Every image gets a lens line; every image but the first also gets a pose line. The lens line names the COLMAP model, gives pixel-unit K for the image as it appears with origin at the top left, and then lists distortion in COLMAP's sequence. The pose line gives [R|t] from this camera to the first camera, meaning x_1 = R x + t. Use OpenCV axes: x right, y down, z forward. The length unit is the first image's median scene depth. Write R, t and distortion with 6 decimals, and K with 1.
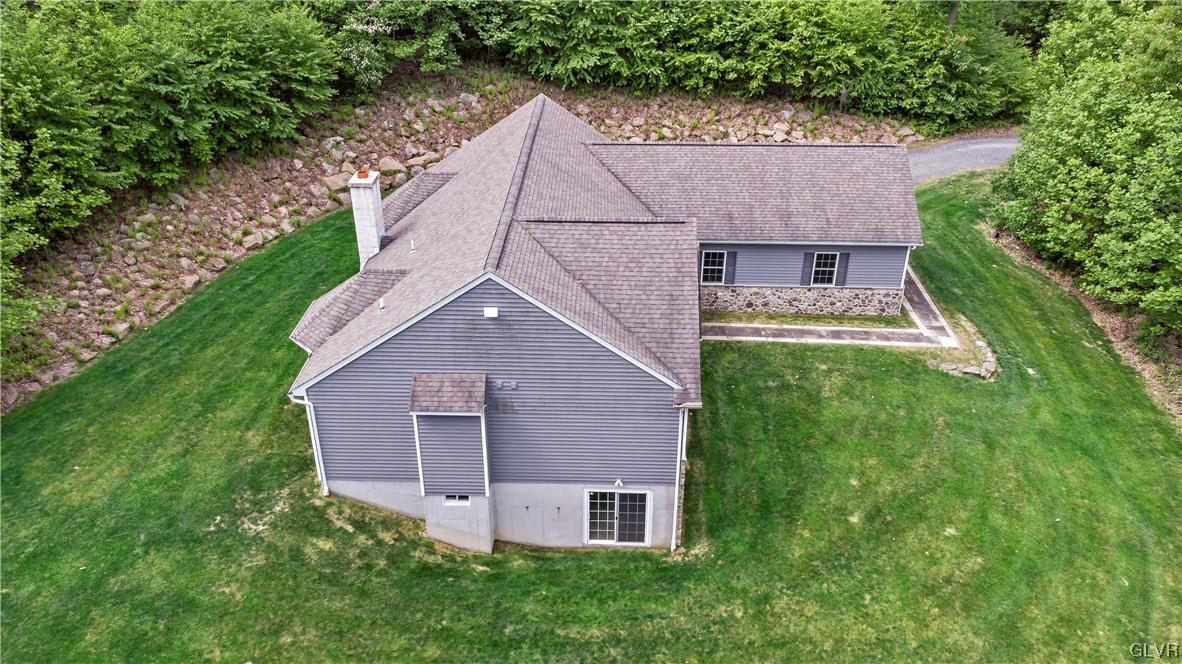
lens RADIAL K [[874.0, 0, 589.1], [0, 874.0, 350.1], [0, 0, 1]] dist [0.029561, 0.029061]
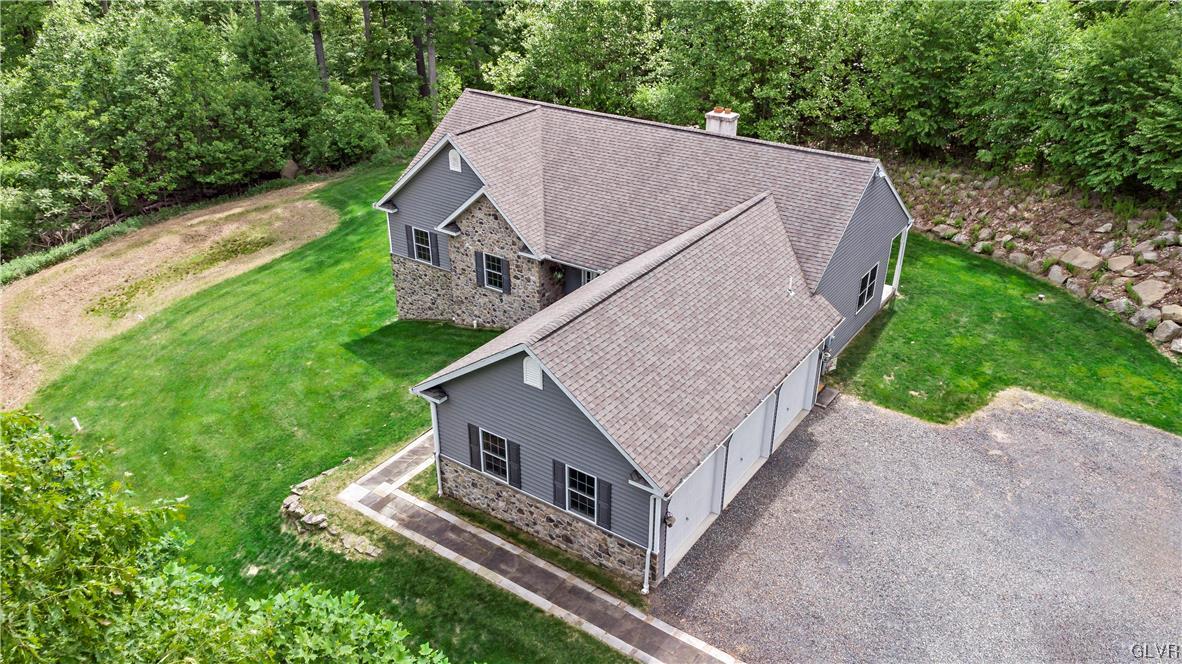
lens RADIAL K [[874.0, 0, 591.1], [0, 874.0, 341.3], [0, 0, 1]] dist [0.029561, 0.029061]
pose [[-0.549780, 0.389454, -0.738964, 1.008745], [-0.427983, 0.628383, 0.649588, -0.829957], [0.717337, 0.673395, -0.178793, 1.510208]]
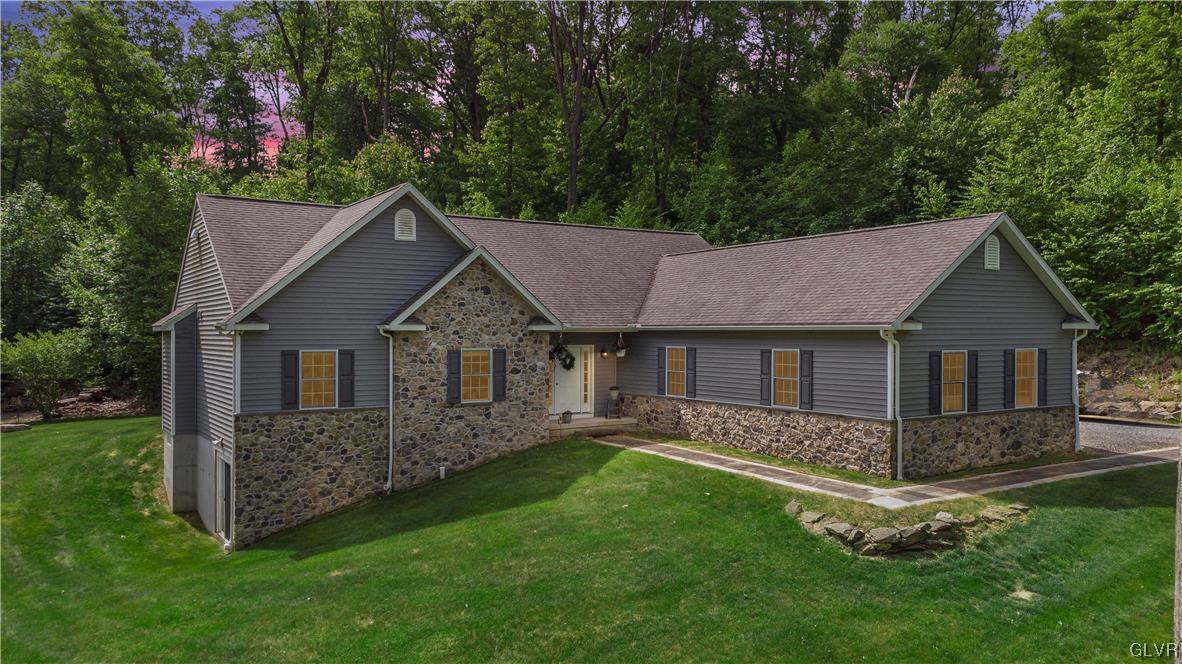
lens RADIAL K [[874.0, 0, 604.8], [0, 874.0, 342.9], [0, 0, 1]] dist [0.029561, 0.029061]
pose [[0.565714, 0.003883, -0.824592, 0.923262], [-0.412392, 0.867284, -0.278838, 0.147614], [0.714073, 0.497798, 0.492236, 0.758705]]
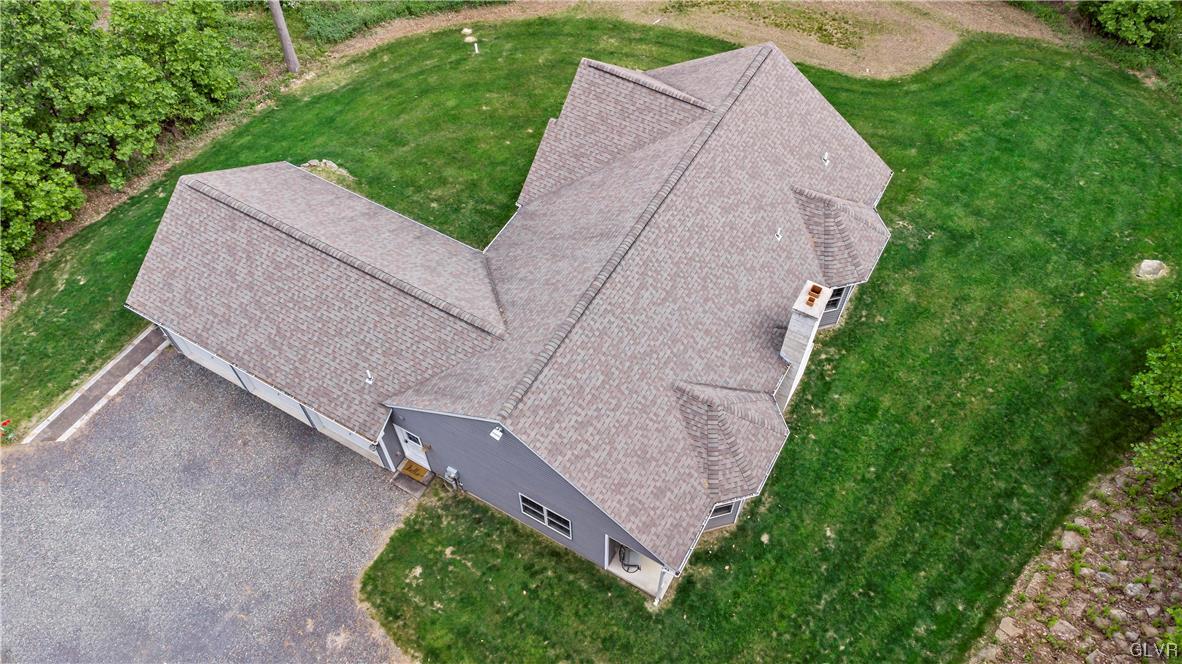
lens RADIAL K [[874.0, 0, 599.5], [0, 874.0, 319.6], [0, 0, 1]] dist [0.029561, 0.029061]
pose [[-0.881127, -0.389464, 0.268202, -0.362137], [0.234955, 0.131636, 0.963051, -1.251364], [-0.410379, 0.911586, -0.024482, 1.308248]]
